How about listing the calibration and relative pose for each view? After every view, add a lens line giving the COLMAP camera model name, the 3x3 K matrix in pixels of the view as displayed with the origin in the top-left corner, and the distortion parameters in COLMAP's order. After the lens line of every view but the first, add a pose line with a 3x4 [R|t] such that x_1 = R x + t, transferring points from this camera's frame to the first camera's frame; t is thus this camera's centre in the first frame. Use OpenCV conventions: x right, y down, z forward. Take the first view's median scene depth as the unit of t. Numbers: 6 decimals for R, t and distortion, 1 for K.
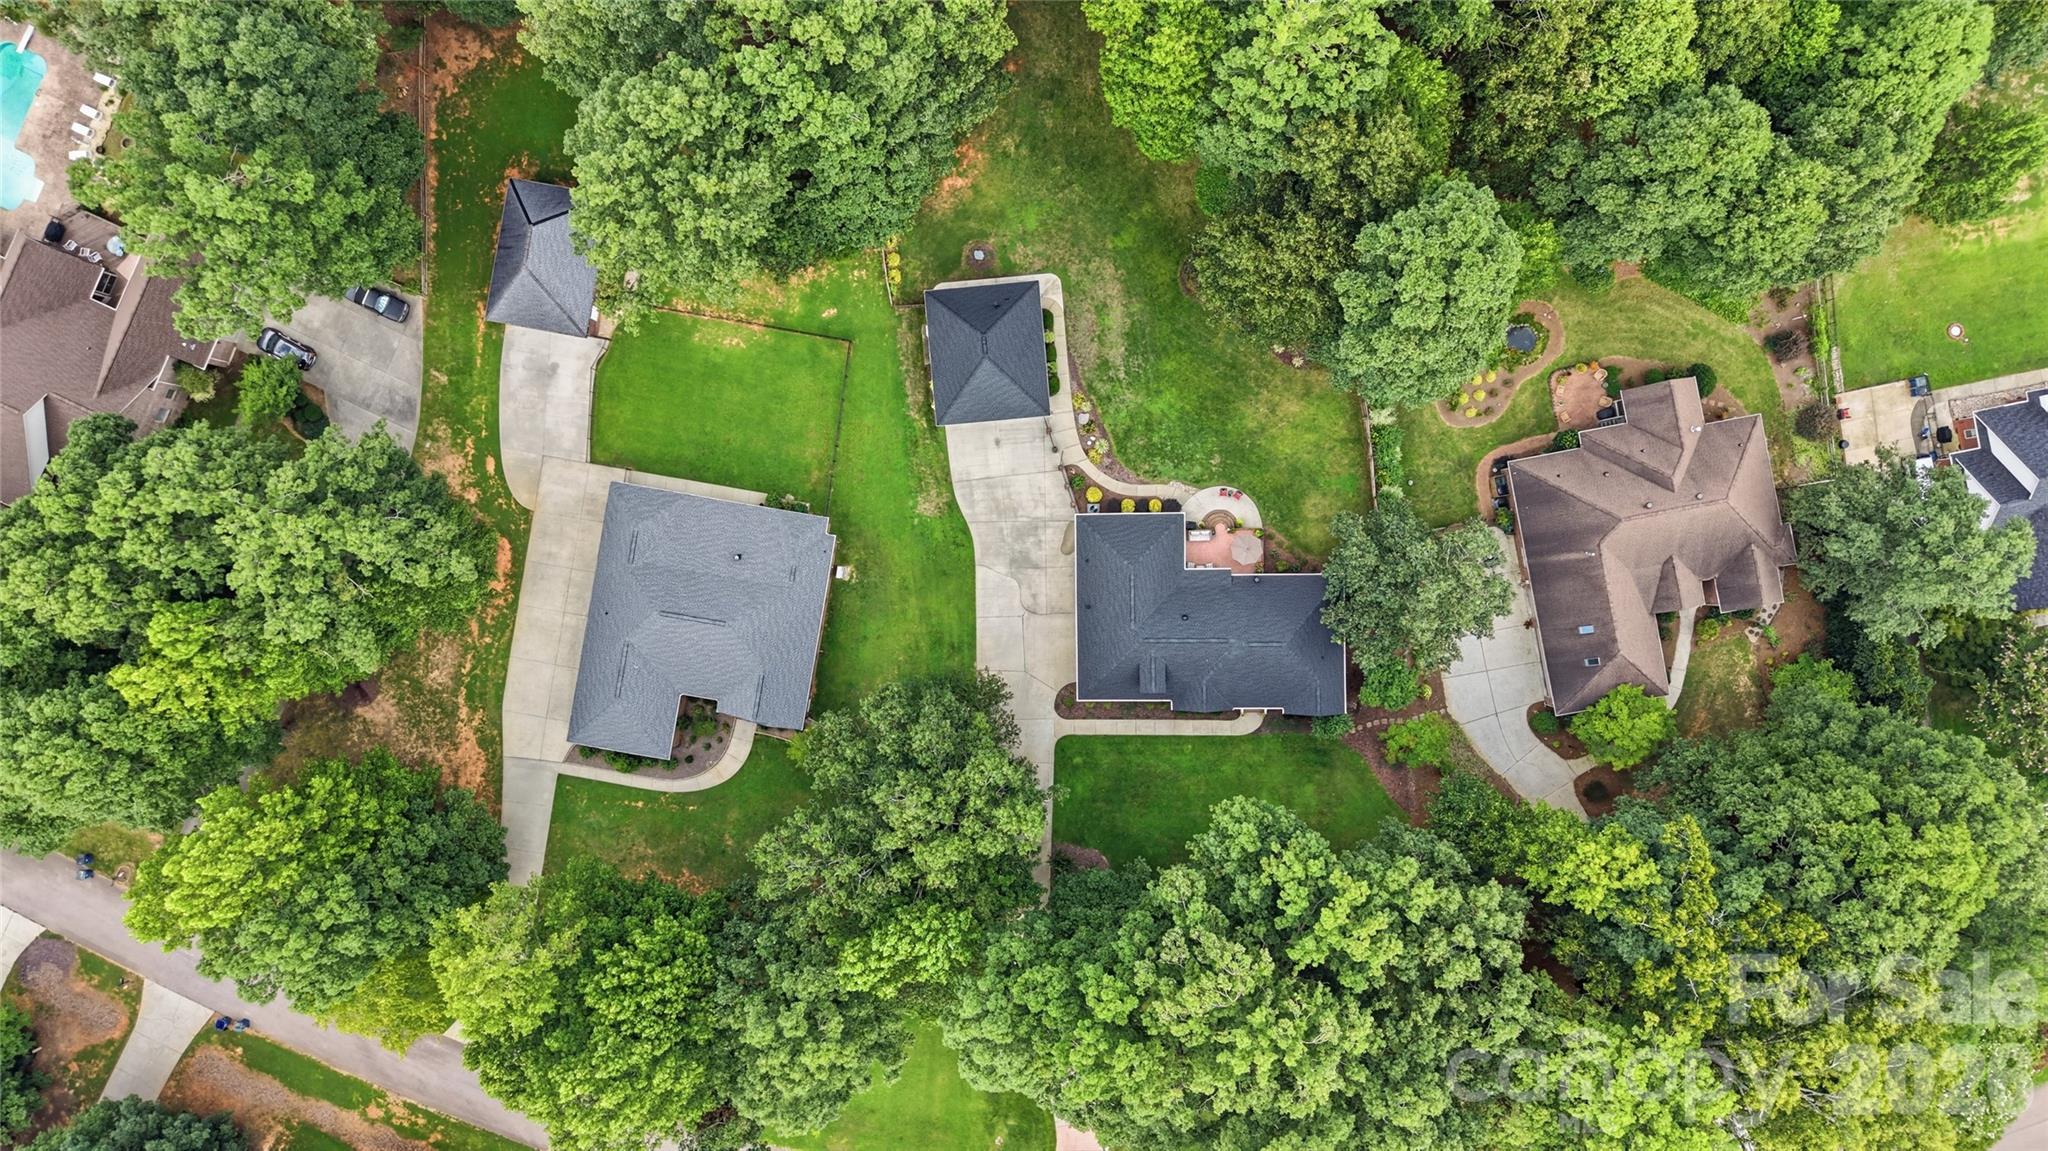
lens RADIAL K [[1375.9, 0, 1024.0], [0, 1375.9, 575.5], [0, 0, 1]] dist [0.000075, 0.000142]
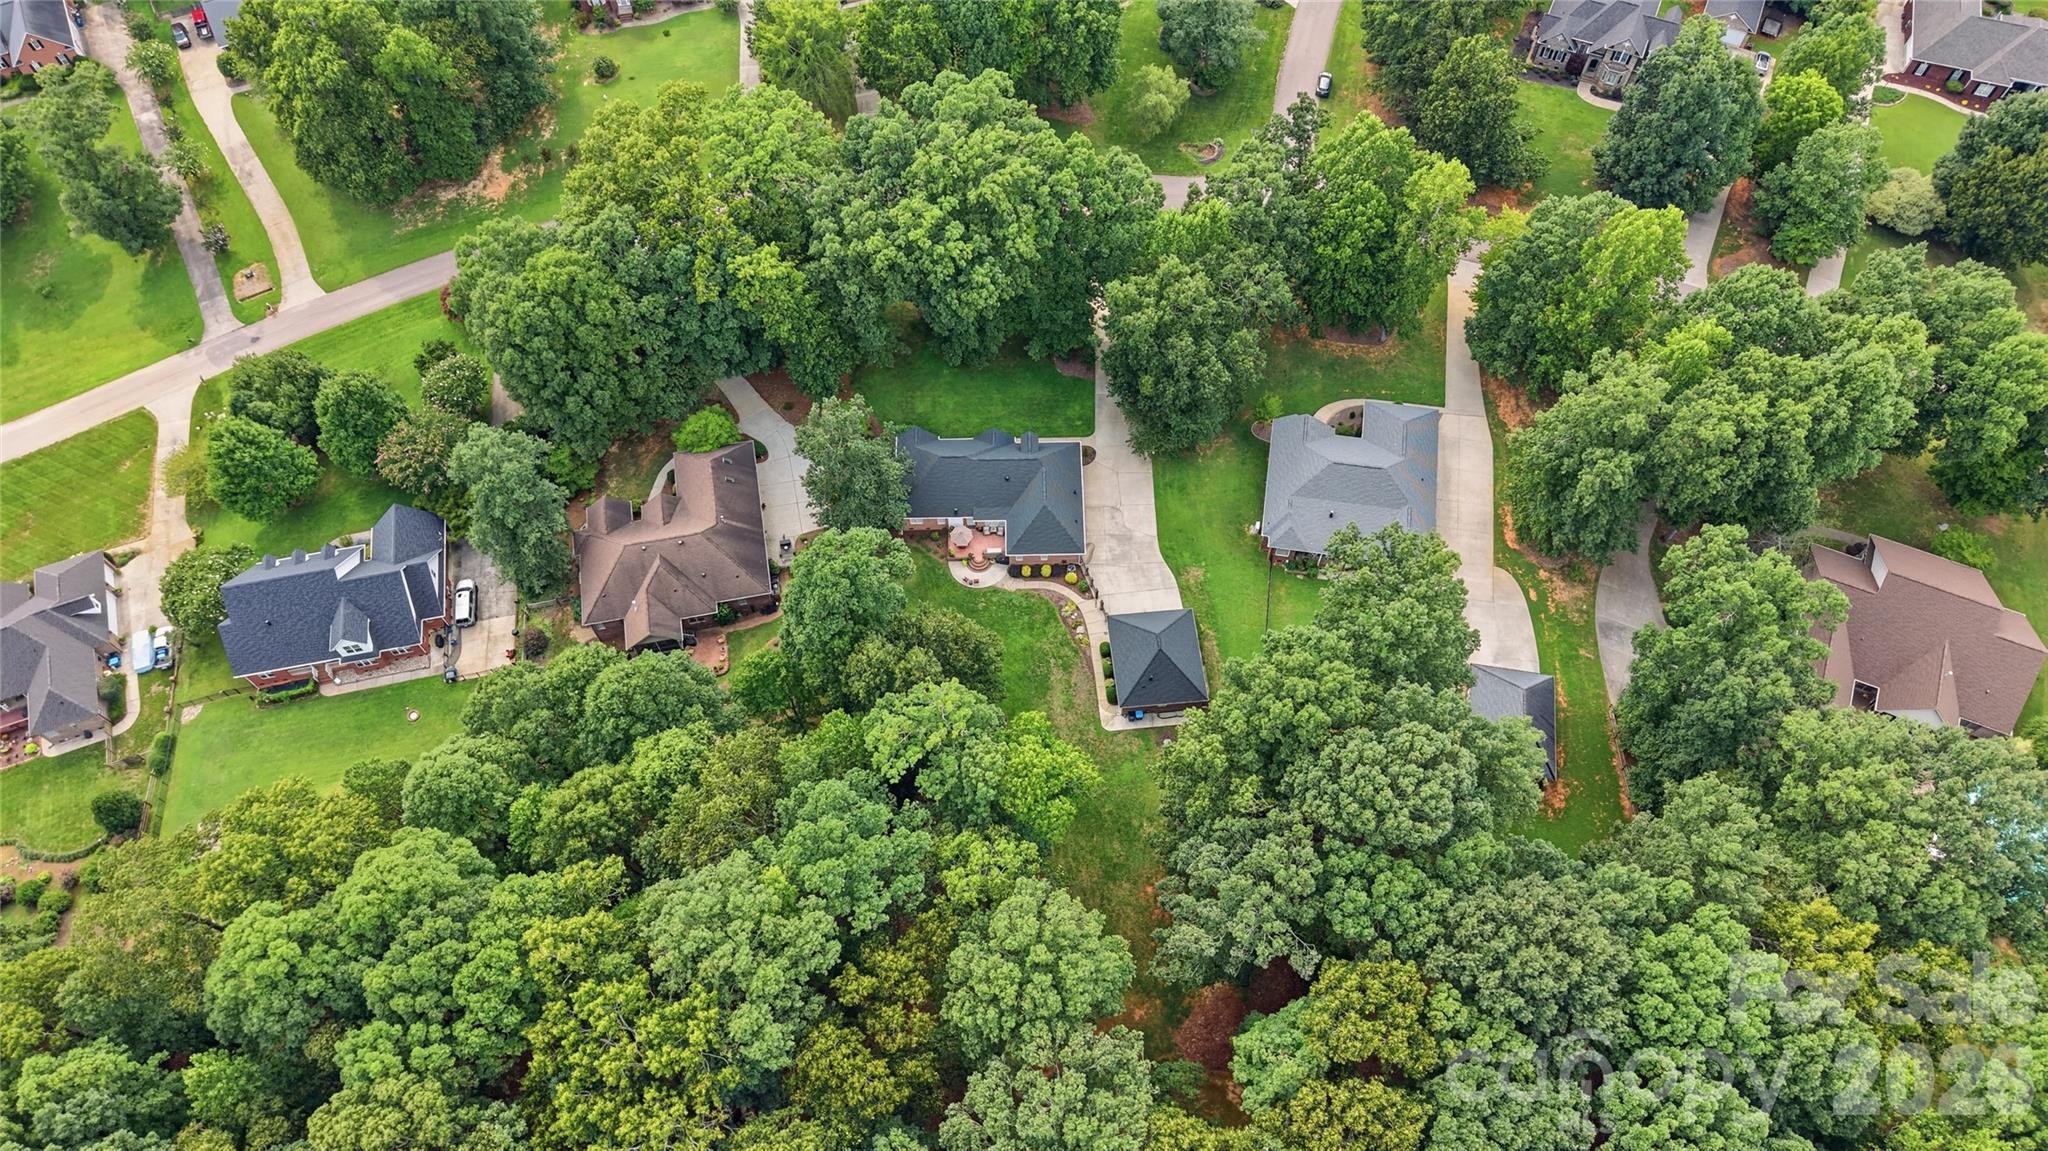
lens RADIAL K [[1375.9, 0, 1024.0], [0, 1375.9, 575.5], [0, 0, 1]] dist [0.000075, 0.000142]
pose [[-0.998749, 0.026506, 0.042395, 0.040243], [-0.002198, -0.870374, 0.492387, -0.715160], [0.049951, 0.491678, 0.869343, -0.173294]]
